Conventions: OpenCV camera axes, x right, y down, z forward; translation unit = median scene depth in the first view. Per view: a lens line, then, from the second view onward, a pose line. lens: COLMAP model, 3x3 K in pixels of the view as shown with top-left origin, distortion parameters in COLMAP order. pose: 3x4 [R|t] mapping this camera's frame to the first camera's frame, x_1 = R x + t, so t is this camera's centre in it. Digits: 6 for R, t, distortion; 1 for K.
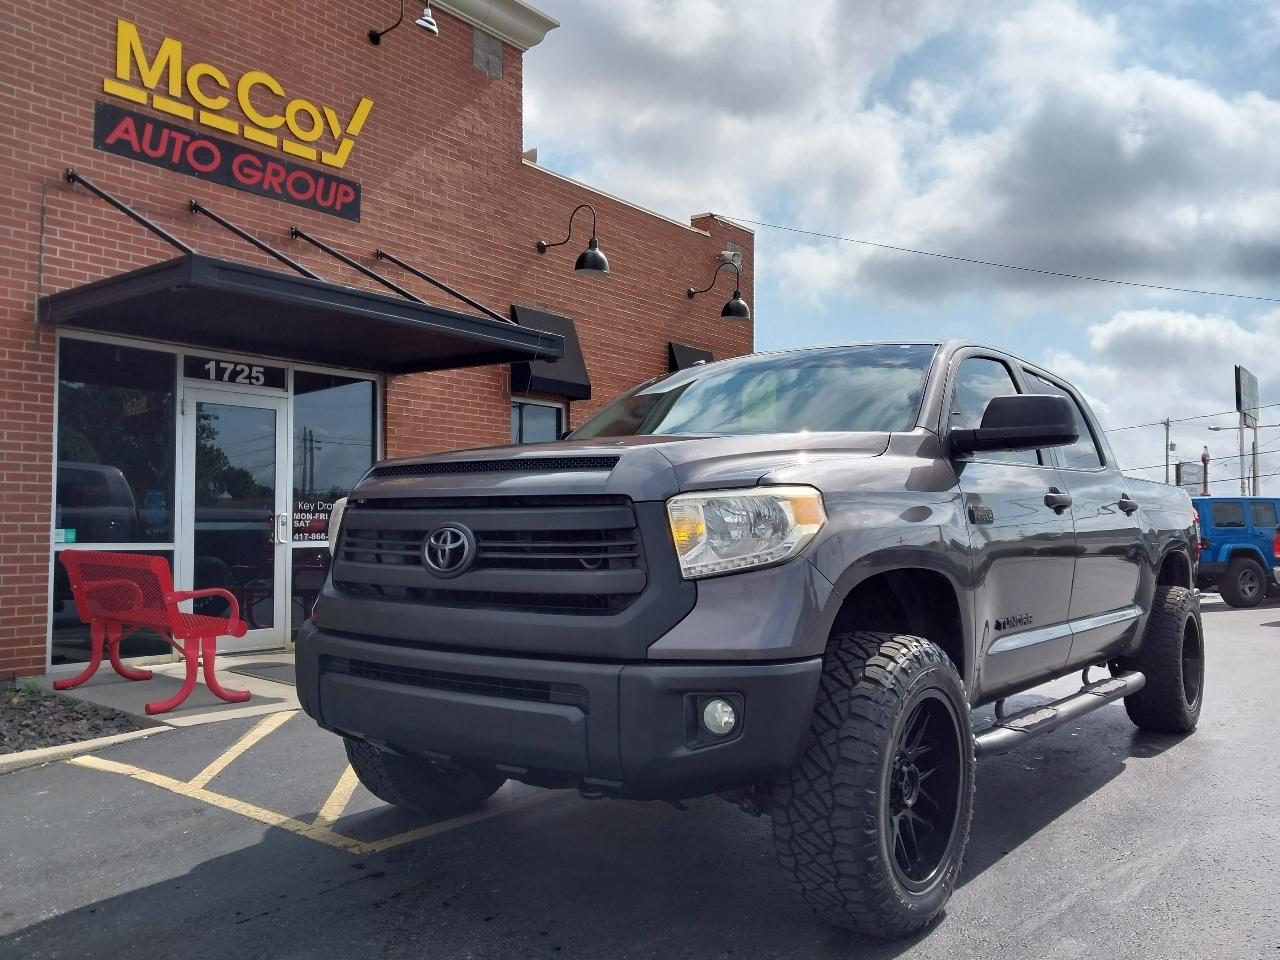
lens RADIAL K [[1022.5, 0, 635.8], [0, 1022.5, 485.7], [0, 0, 1]] dist [0.011224, -0.001460]
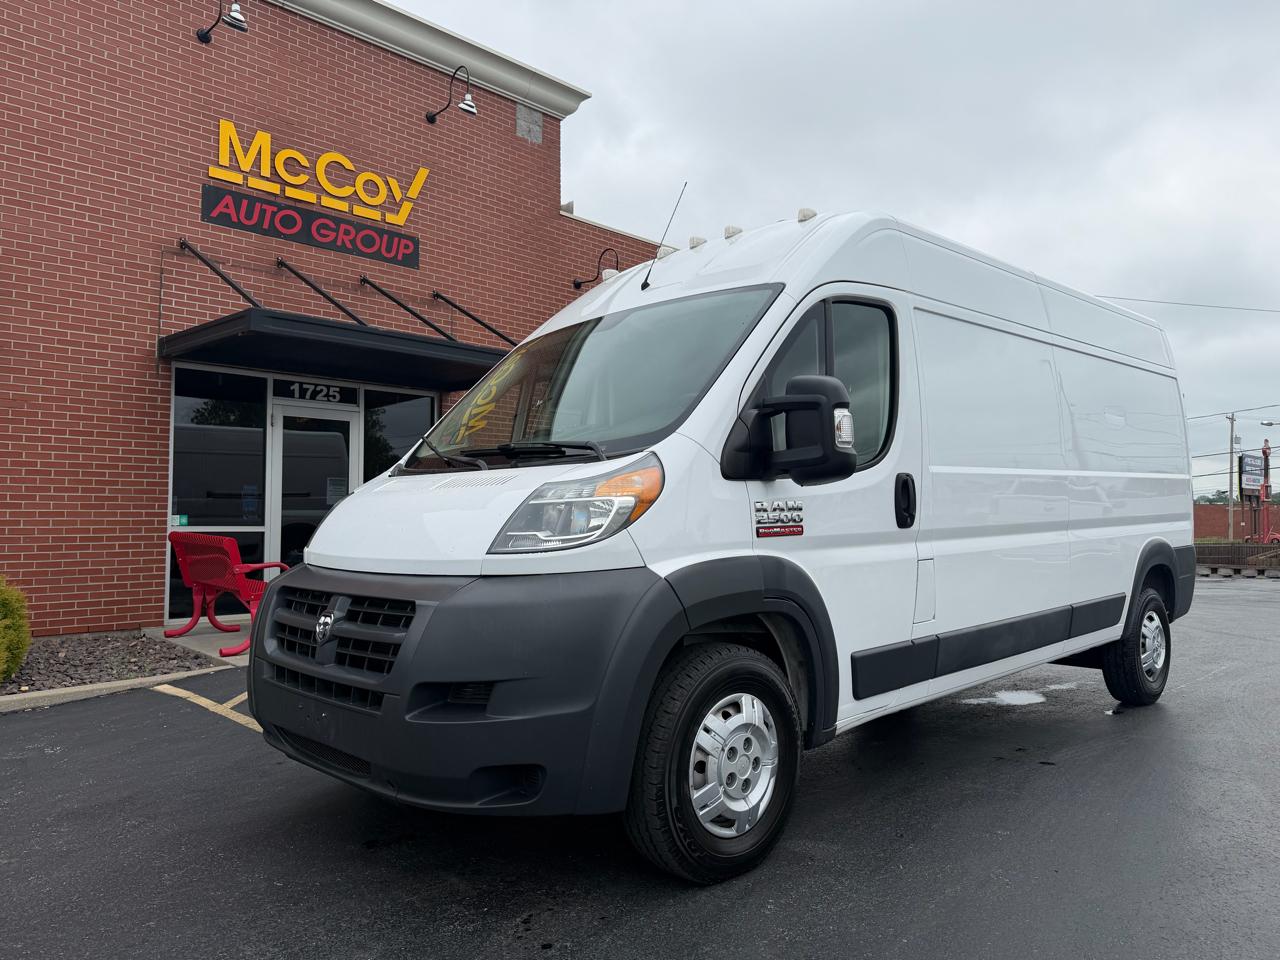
lens RADIAL K [[918.4, 0, 654.0], [0, 918.4, 486.0], [0, 0, 1]] dist [0.016828, -0.017841]
pose [[0.995402, 0.005209, -0.095647, 0.137444], [-0.003926, 0.999900, 0.013602, -0.011820], [0.095709, -0.013164, 0.995322, -0.094147]]
